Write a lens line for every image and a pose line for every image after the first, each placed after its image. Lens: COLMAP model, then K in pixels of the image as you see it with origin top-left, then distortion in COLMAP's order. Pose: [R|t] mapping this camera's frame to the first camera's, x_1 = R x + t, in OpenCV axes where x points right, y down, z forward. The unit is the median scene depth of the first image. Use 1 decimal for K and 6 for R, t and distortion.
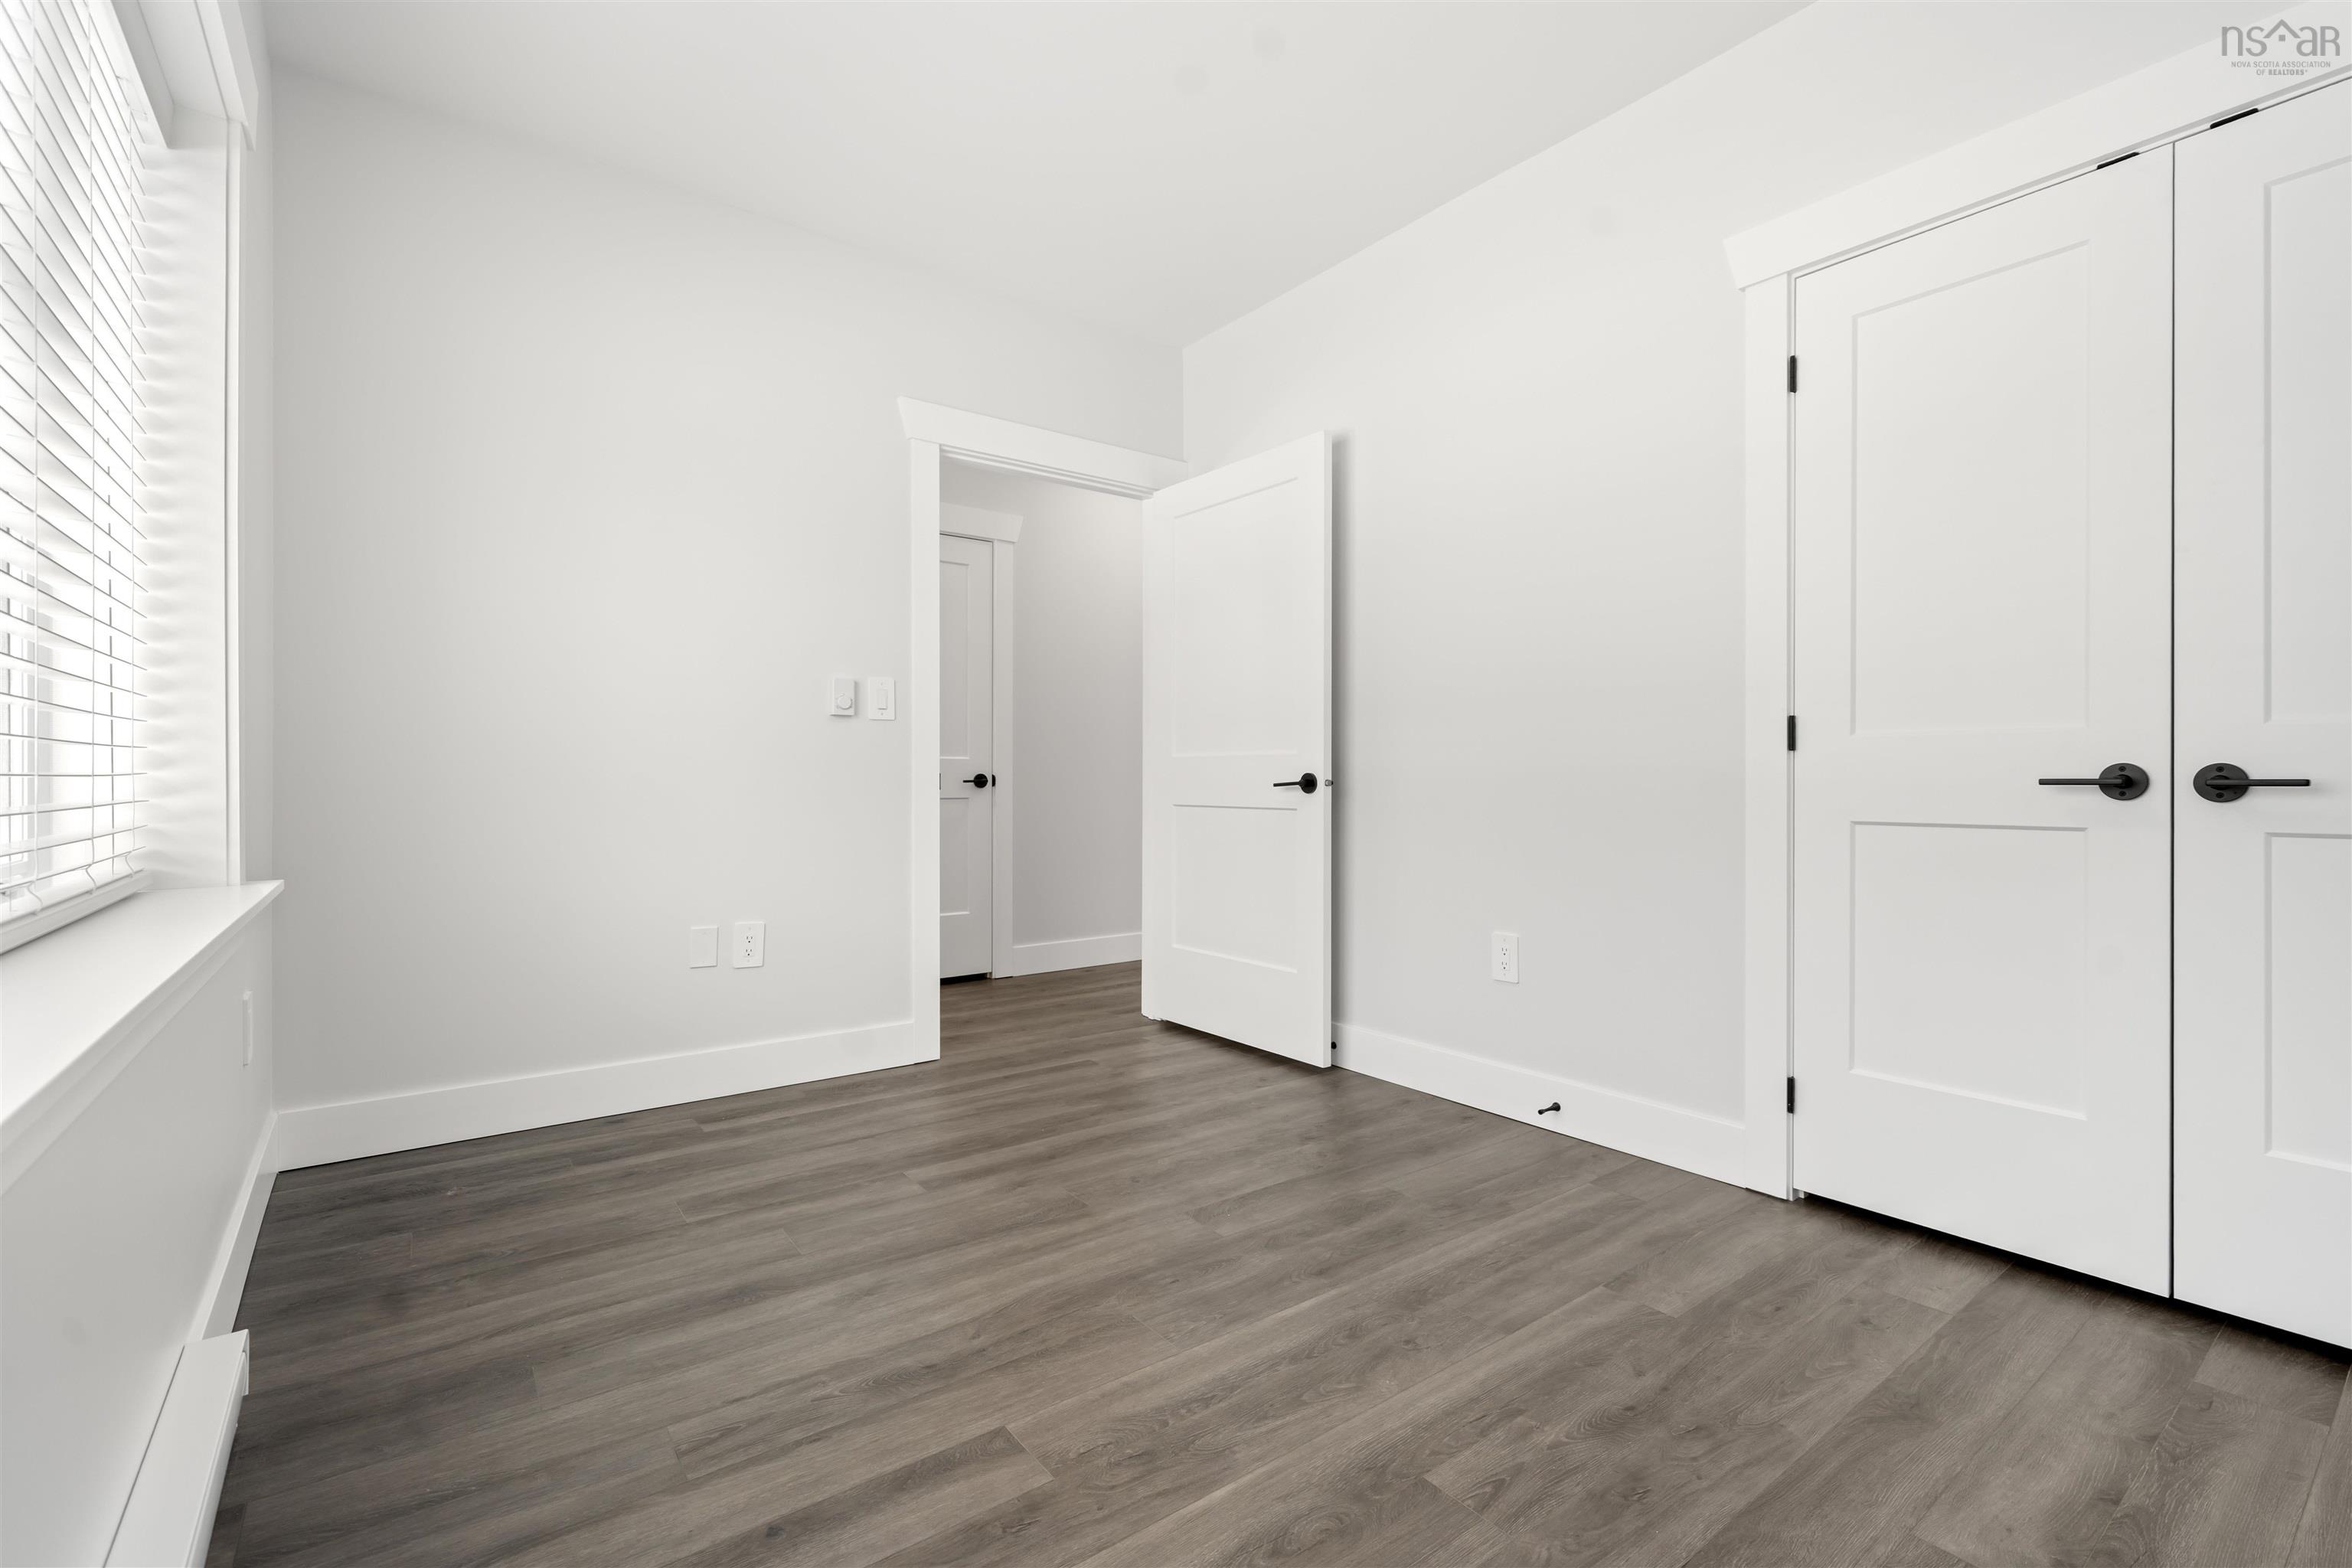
lens RADIAL K [[1003.9, 0, 1175.3], [0, 1003.9, 772.1], [0, 0, 1]] dist [-0.002483, -0.000232]
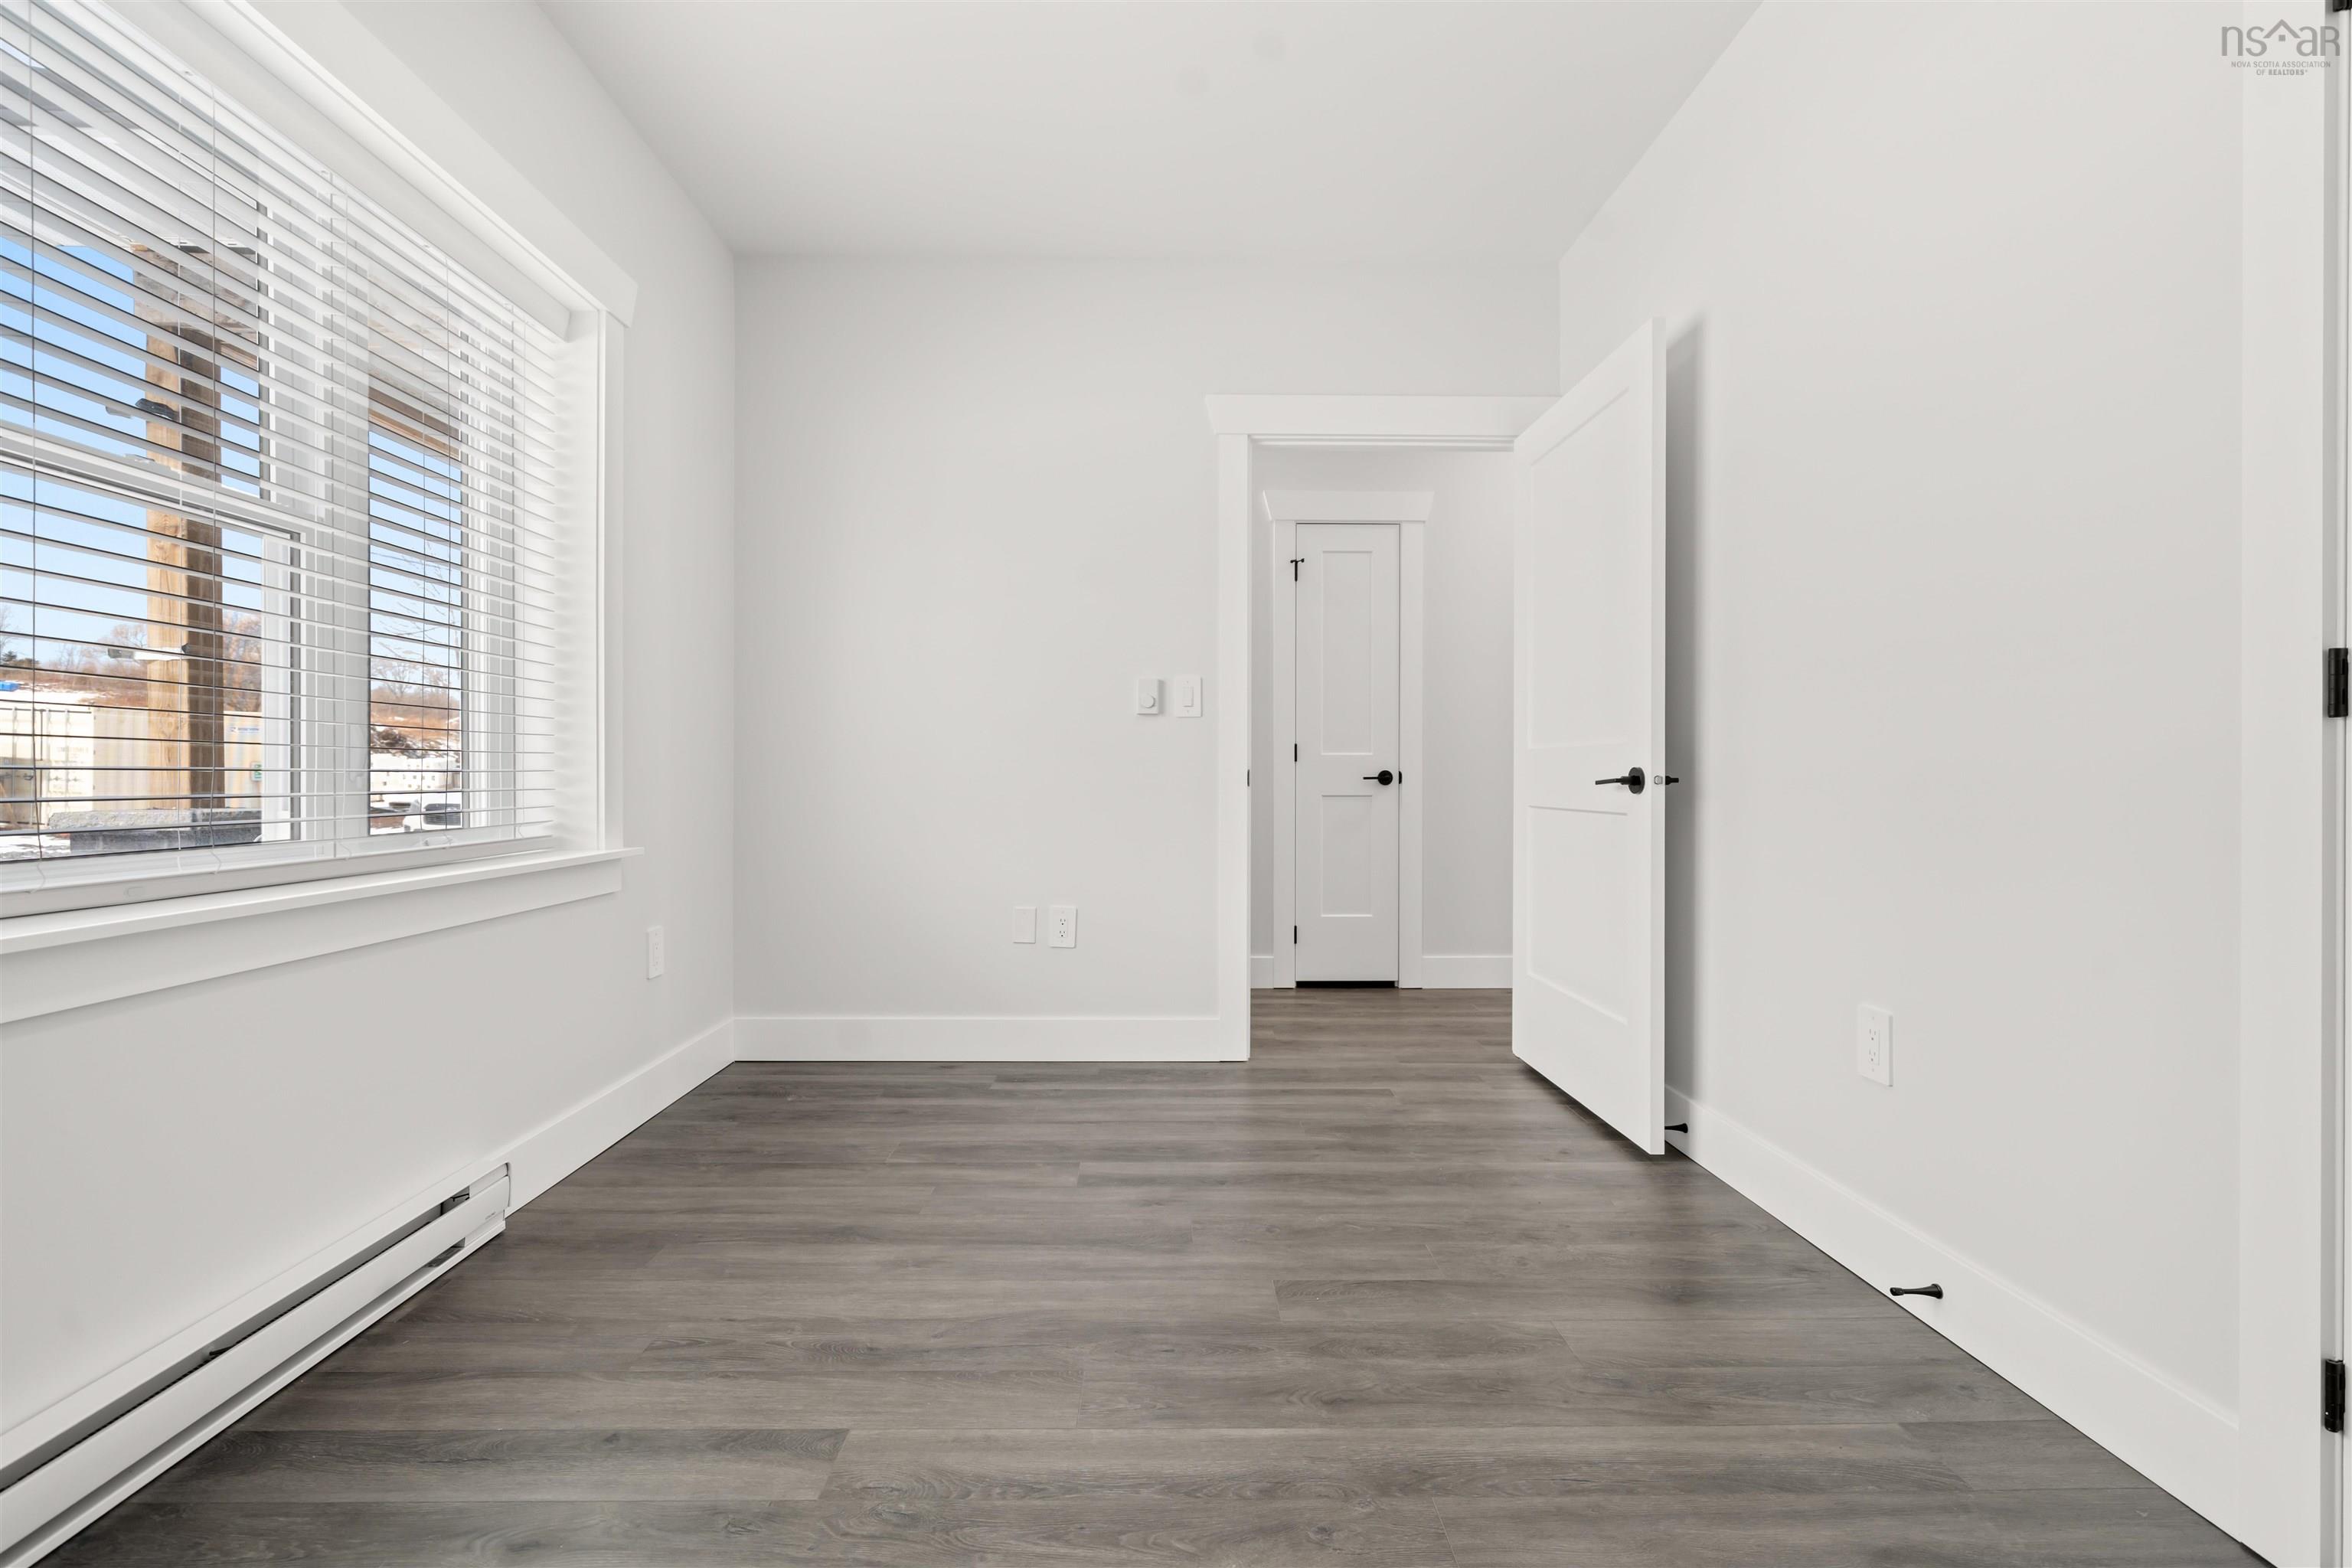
lens RADIAL K [[1003.9, 0, 1175.3], [0, 1003.9, 772.1], [0, 0, 1]] dist [-0.002483, -0.000232]
pose [[0.815315, -0.002084, -0.579014, 0.391688], [0.003121, 0.999995, 0.000796, 0.003800], [0.579009, -0.002456, 0.815317, 0.227281]]
